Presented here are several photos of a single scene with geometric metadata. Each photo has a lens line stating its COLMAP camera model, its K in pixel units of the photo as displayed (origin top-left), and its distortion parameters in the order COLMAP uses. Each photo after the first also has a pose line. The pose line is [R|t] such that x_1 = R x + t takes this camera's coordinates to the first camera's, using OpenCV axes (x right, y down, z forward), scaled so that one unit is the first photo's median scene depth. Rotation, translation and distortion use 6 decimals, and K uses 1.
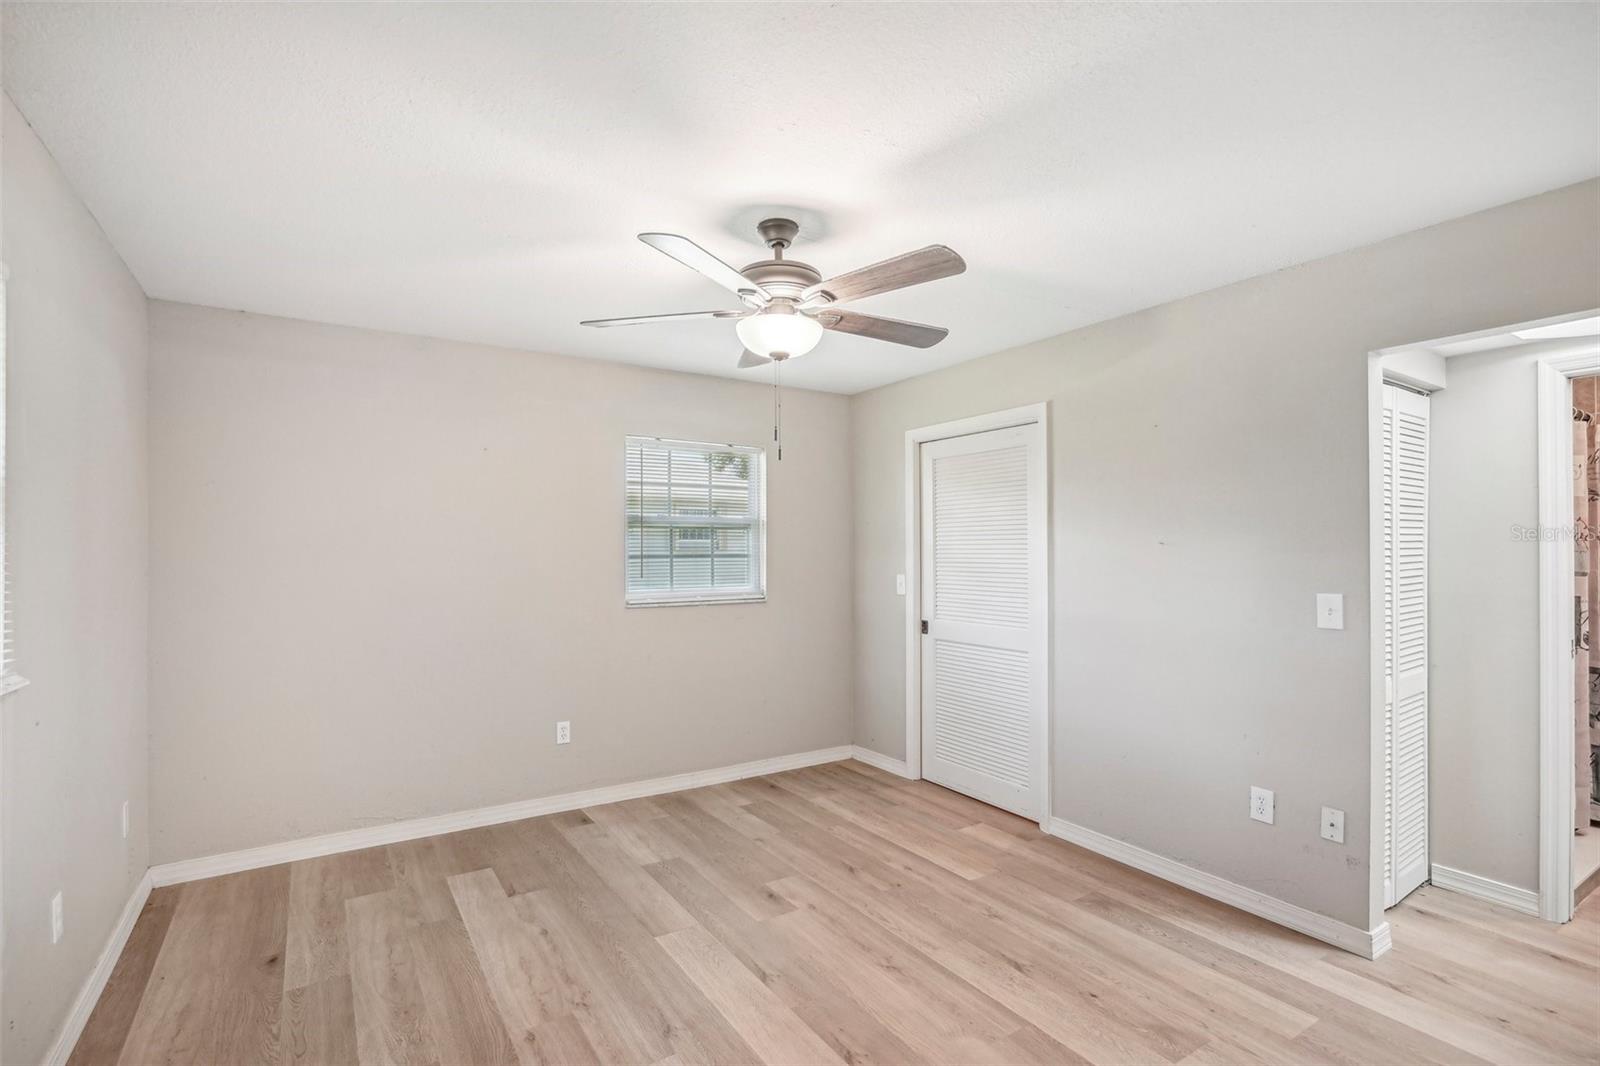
lens RADIAL K [[762.0, 0, 854.5], [0, 762.0, 538.0], [0, 0, 1]] dist [0.001762, 0.000084]
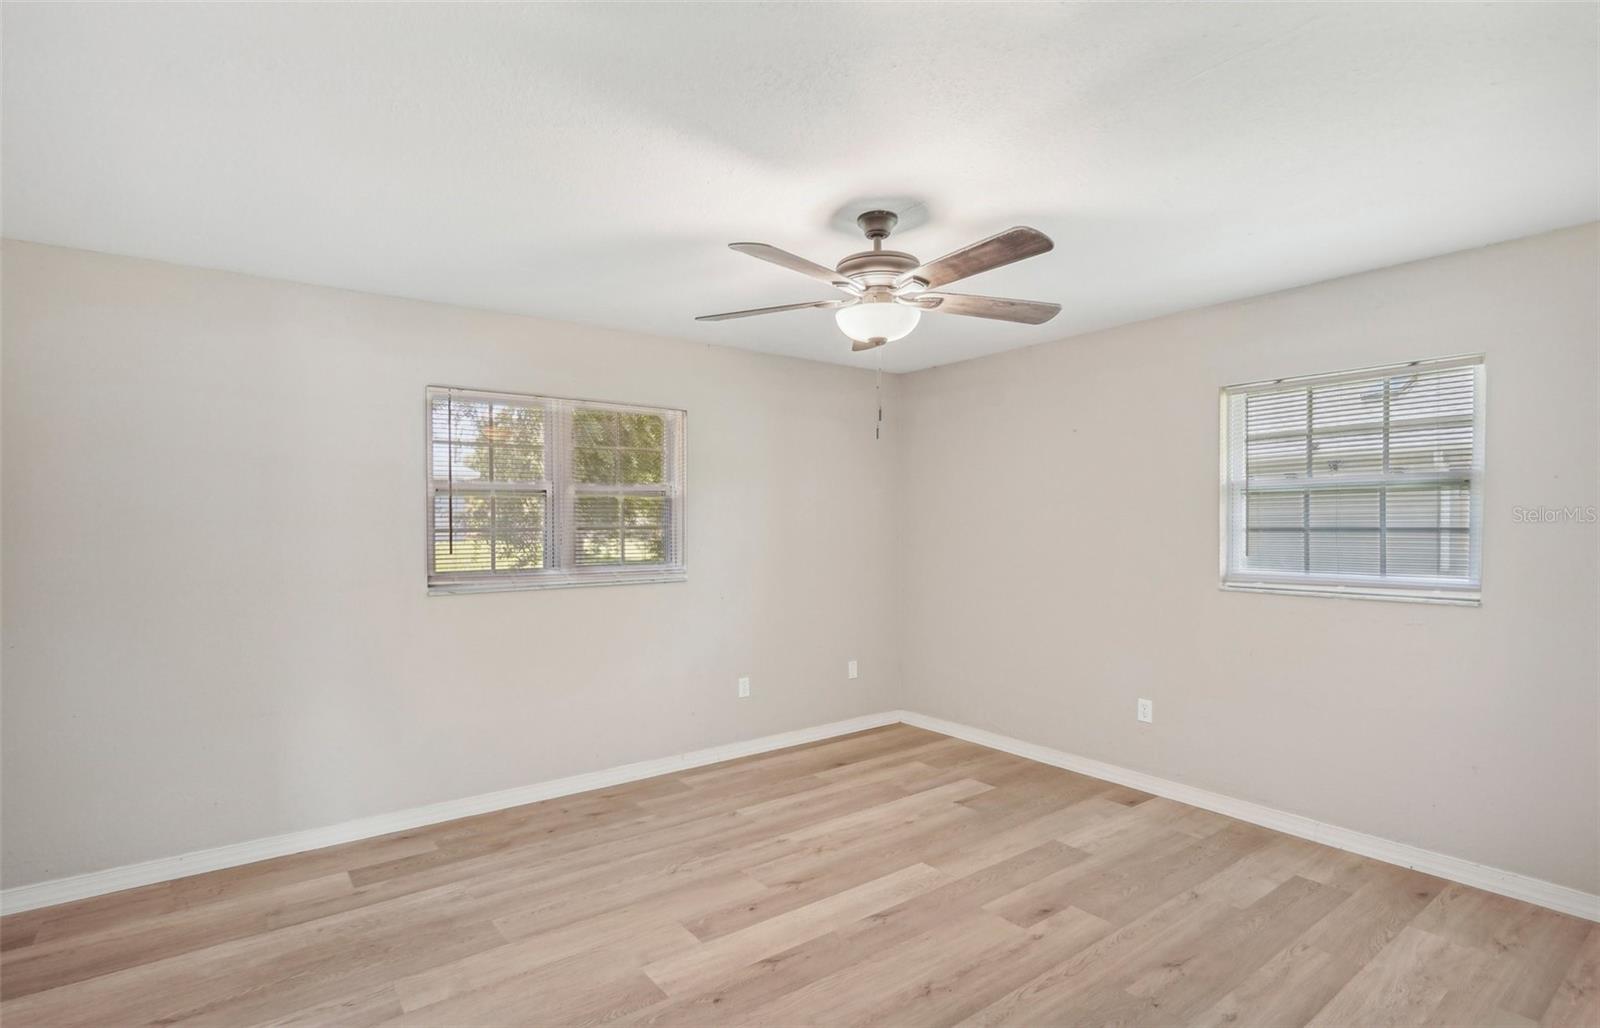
lens RADIAL K [[781.5, 0, 771.0], [0, 781.5, 531.1], [0, 0, 1]] dist [0.000192, 0.000084]
pose [[0.028095, 0.007383, -0.999578, 0.767980], [0.008967, 0.999931, 0.007637, 0.022315], [0.999565, -0.009178, 0.028027, 0.654064]]
